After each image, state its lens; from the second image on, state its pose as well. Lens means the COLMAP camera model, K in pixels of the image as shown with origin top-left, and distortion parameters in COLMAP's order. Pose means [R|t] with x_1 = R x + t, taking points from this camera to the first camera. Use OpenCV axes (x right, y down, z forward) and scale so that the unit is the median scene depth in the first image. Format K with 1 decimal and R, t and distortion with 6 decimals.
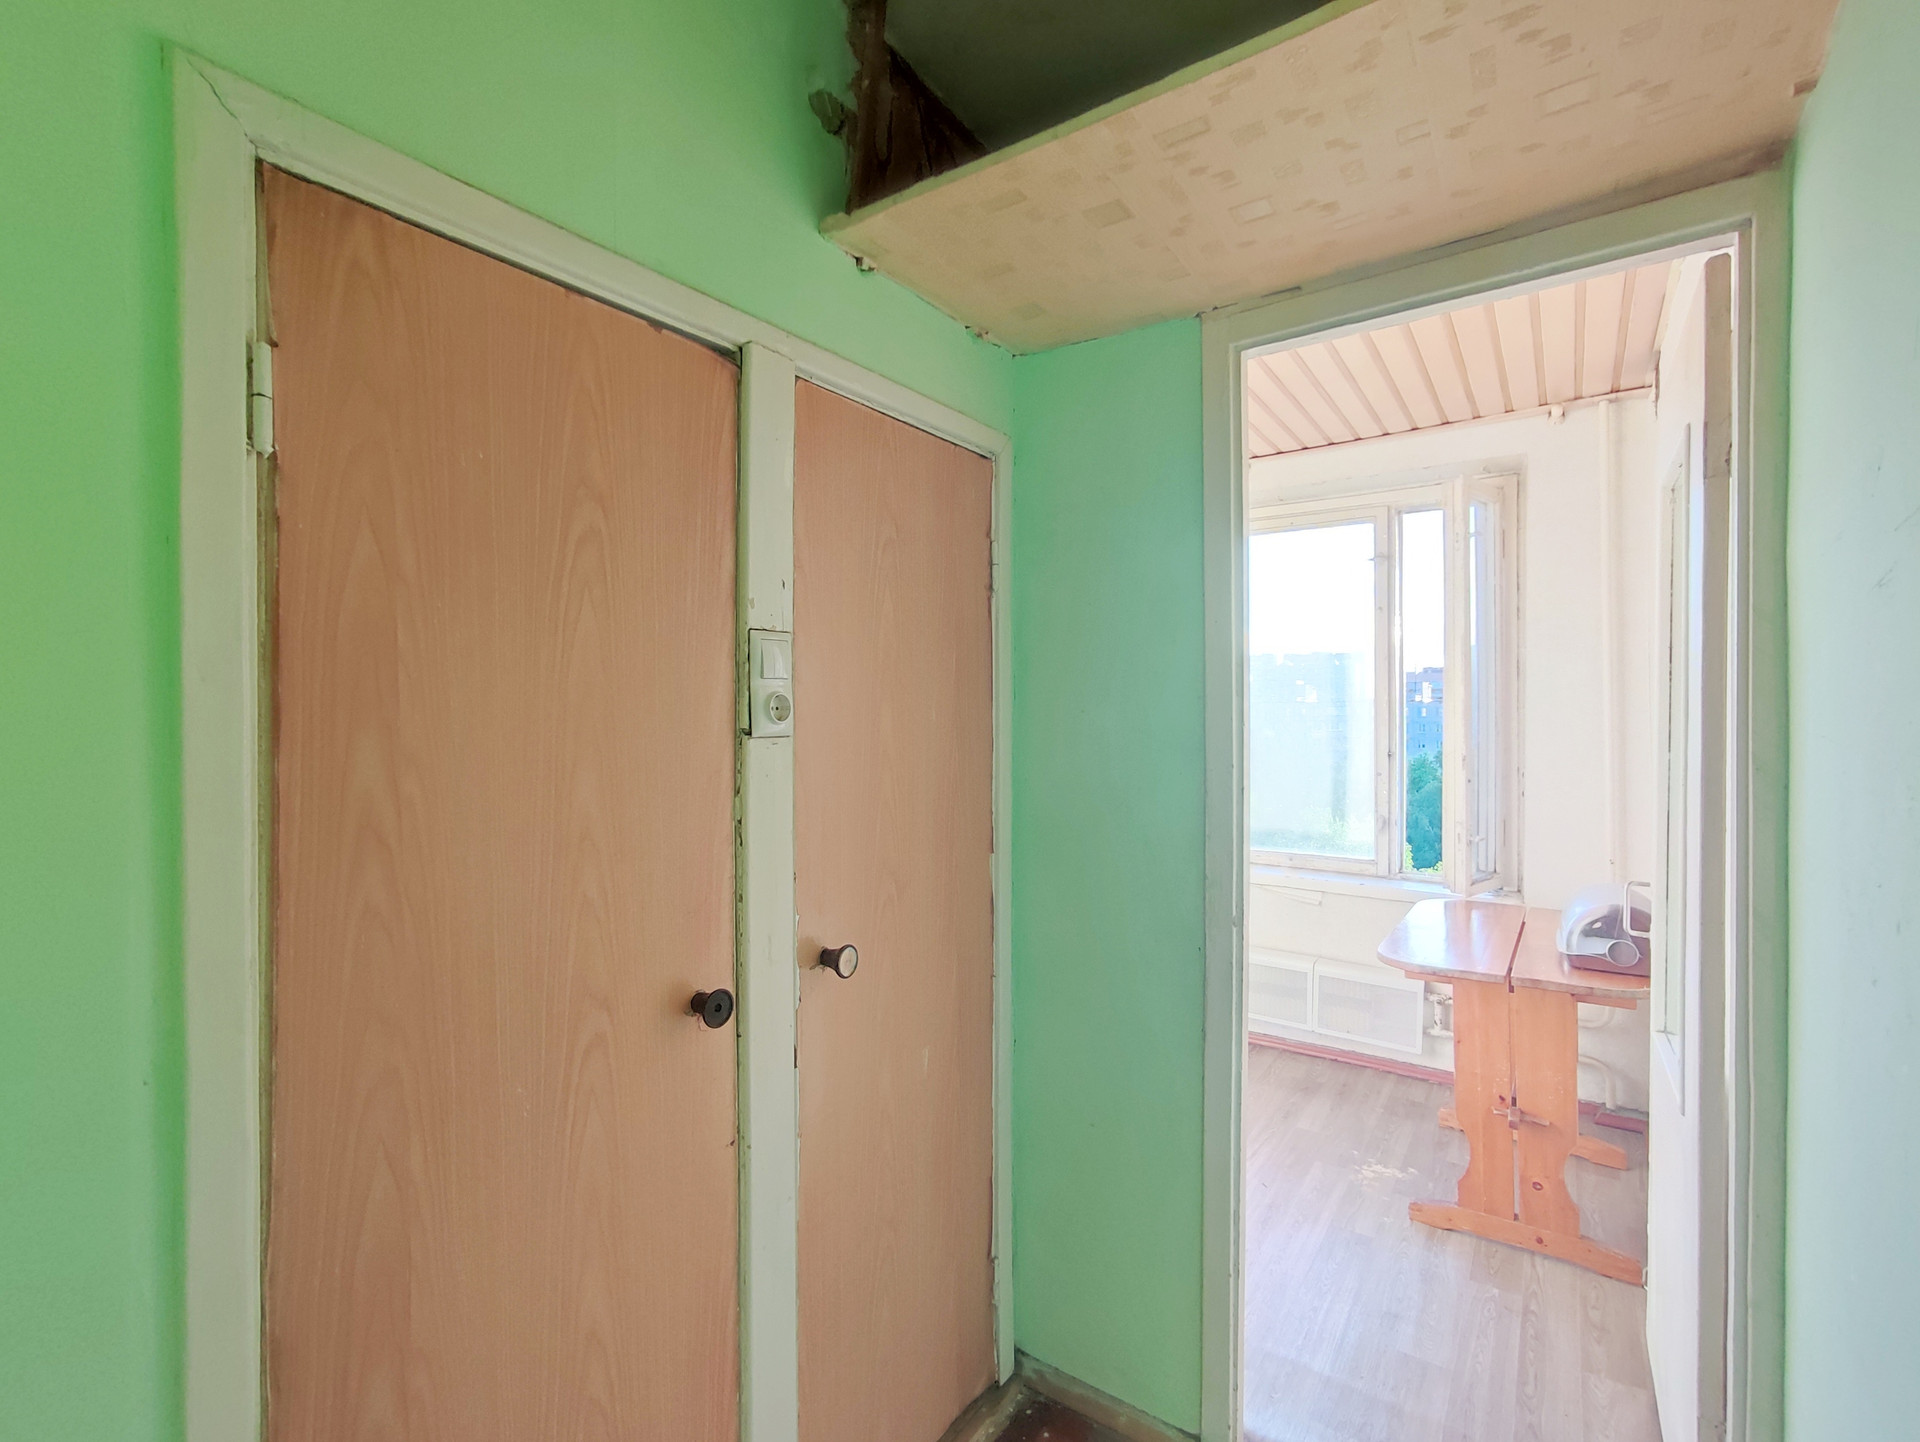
lens RADIAL K [[864.8, 0, 961.7], [0, 864.8, 711.8], [0, 0, 1]] dist [-0.040394, 0.022968]
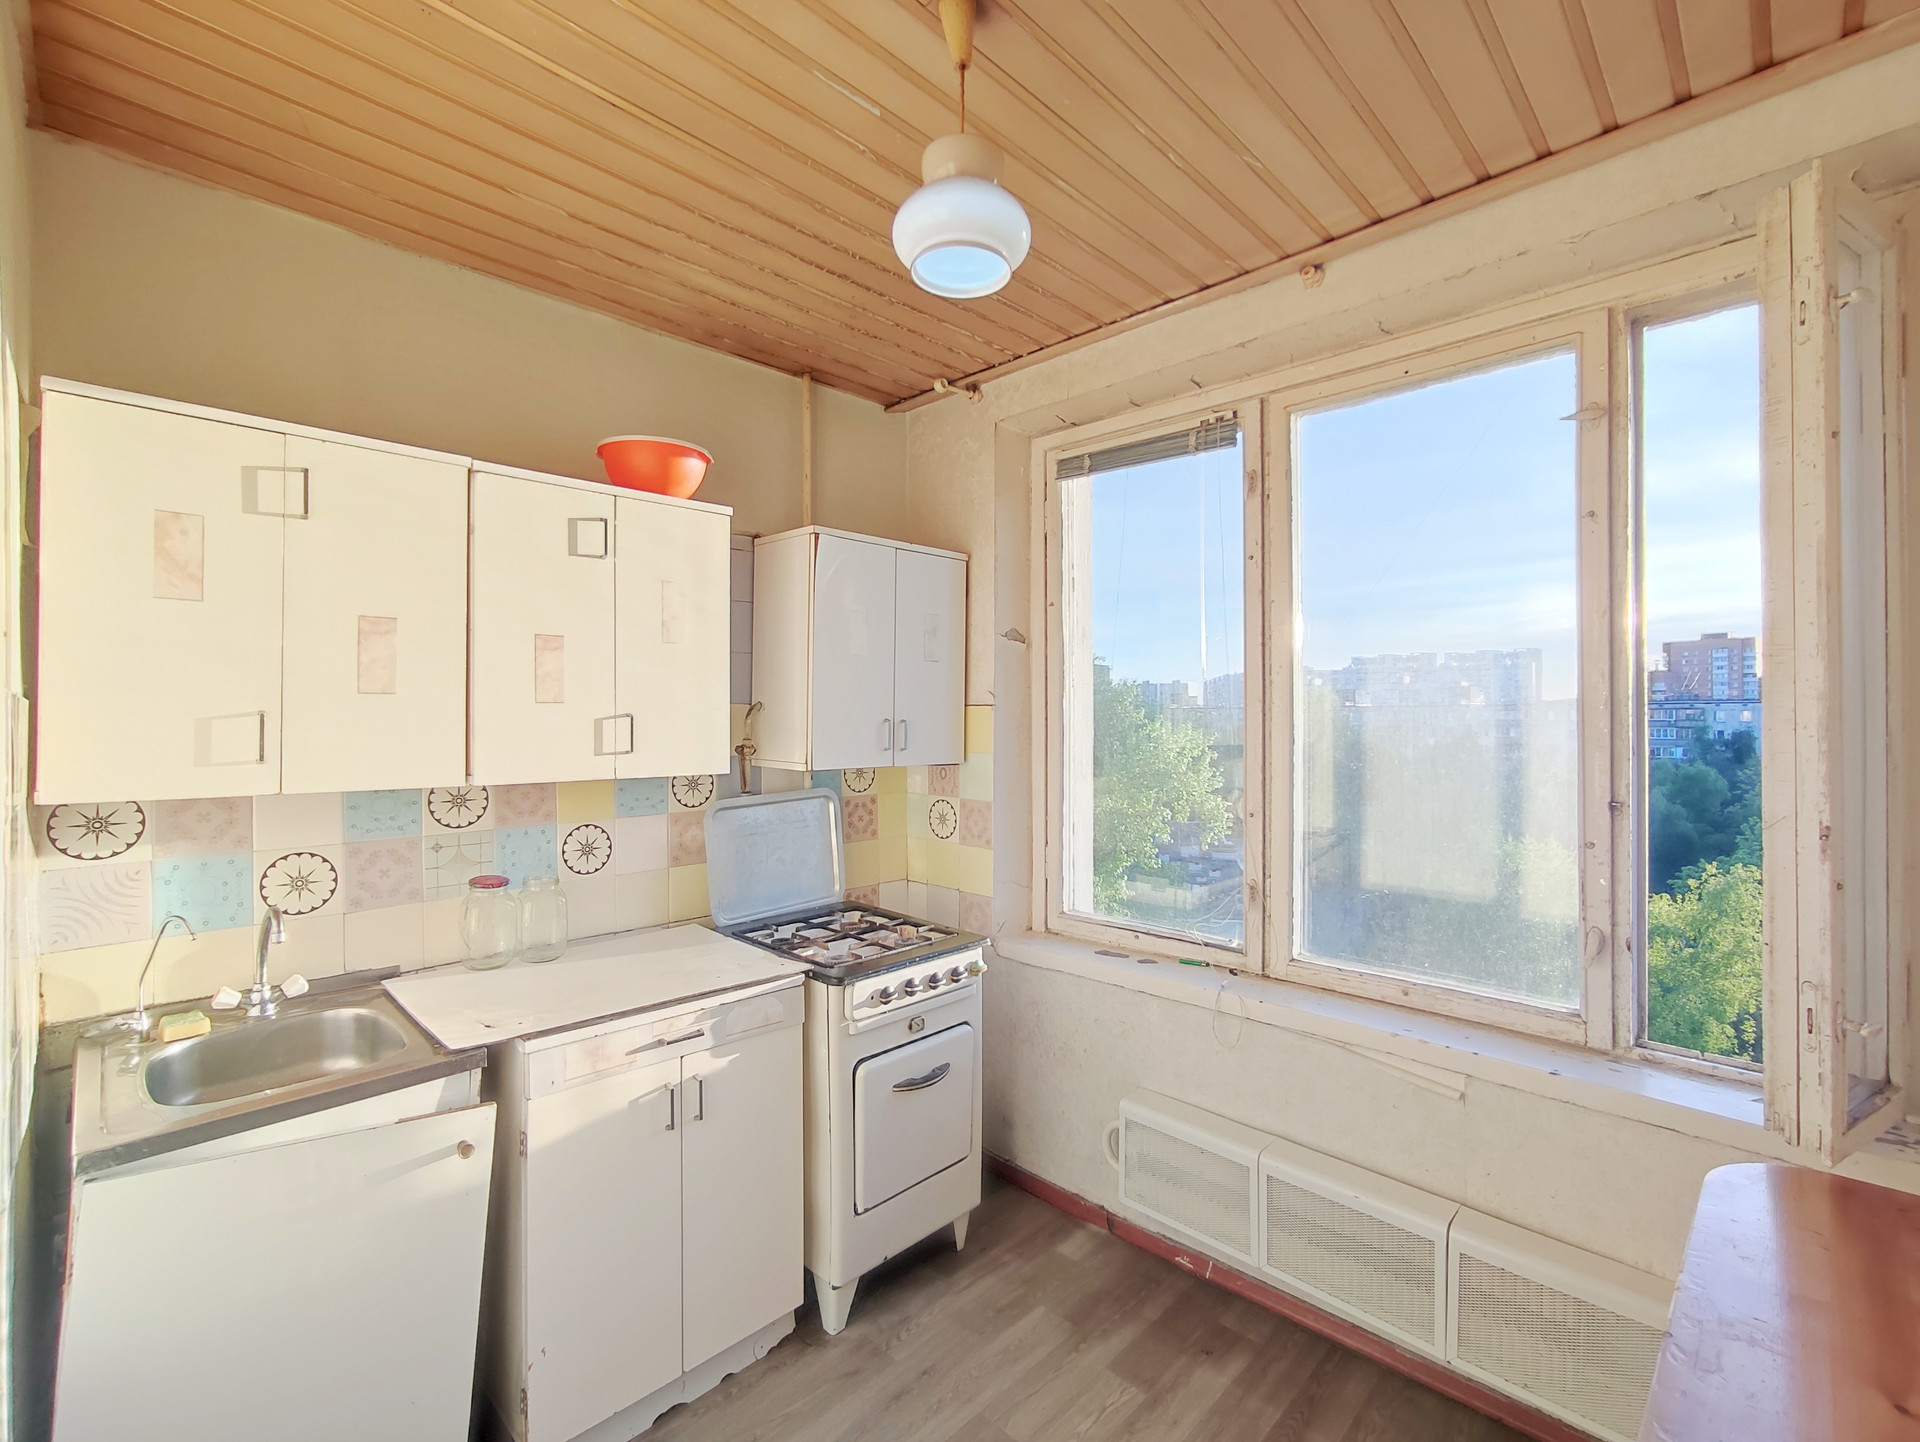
lens RADIAL K [[864.8, 0, 961.7], [0, 864.8, 711.8], [0, 0, 1]] dist [-0.040394, 0.022968]
pose [[0.987252, 0.001046, -0.159164, 0.202877], [-0.001956, 0.999983, -0.005564, -0.001504], [0.159155, 0.005804, 0.987237, 0.449065]]
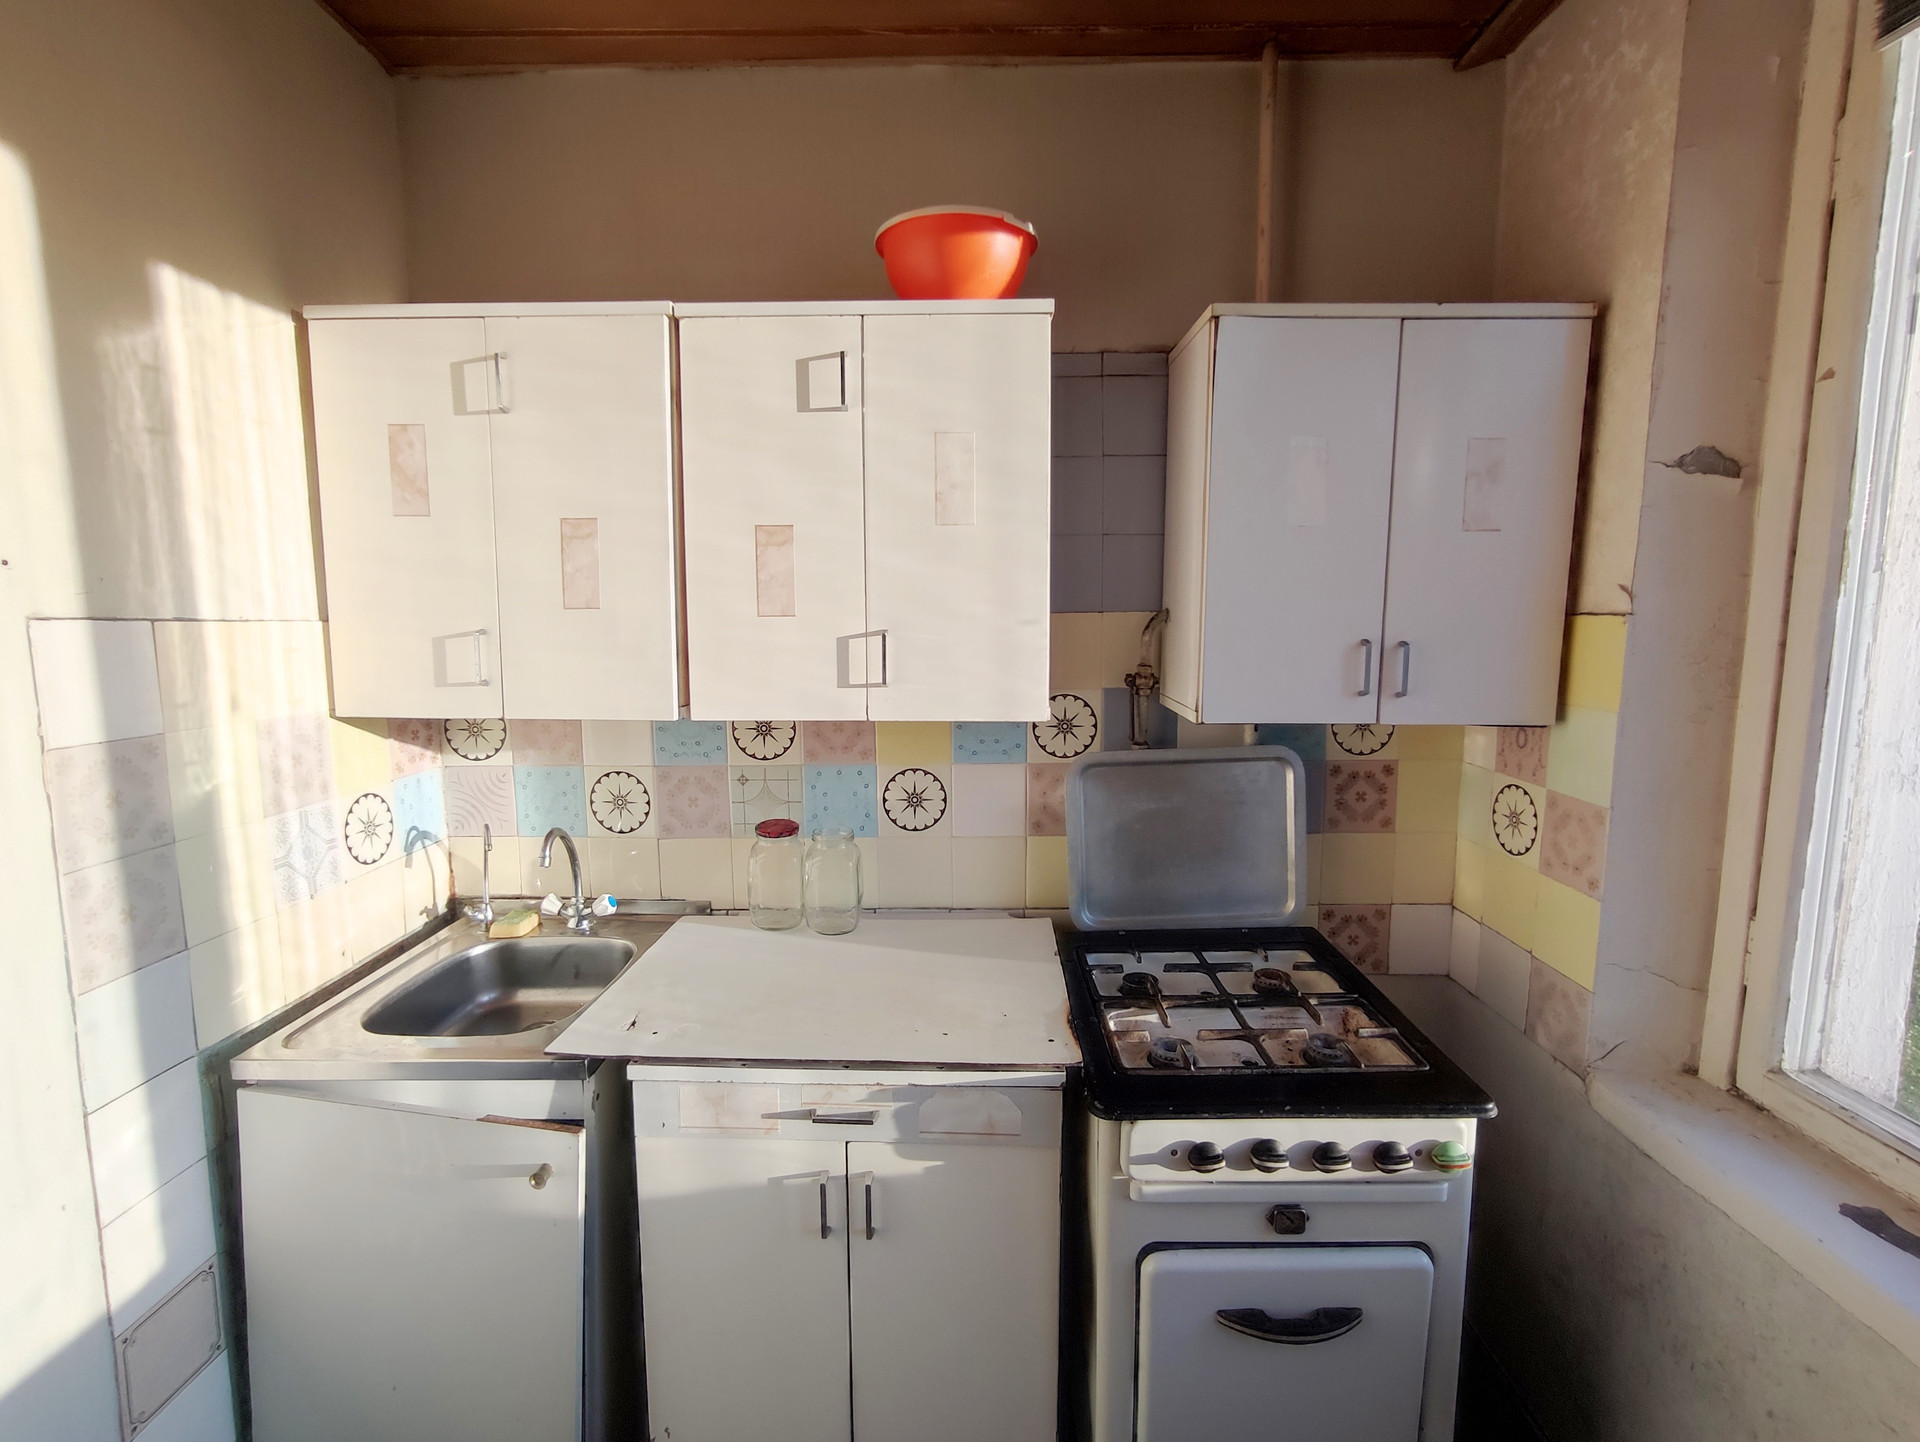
lens RADIAL K [[864.8, 0, 961.7], [0, 864.8, 711.8], [0, 0, 1]] dist [-0.040394, 0.022968]
pose [[0.568354, 0.097402, -0.816998, 0.251774], [-0.001200, 0.993065, 0.117558, -0.013209], [0.822783, -0.065834, 0.564530, 0.783235]]
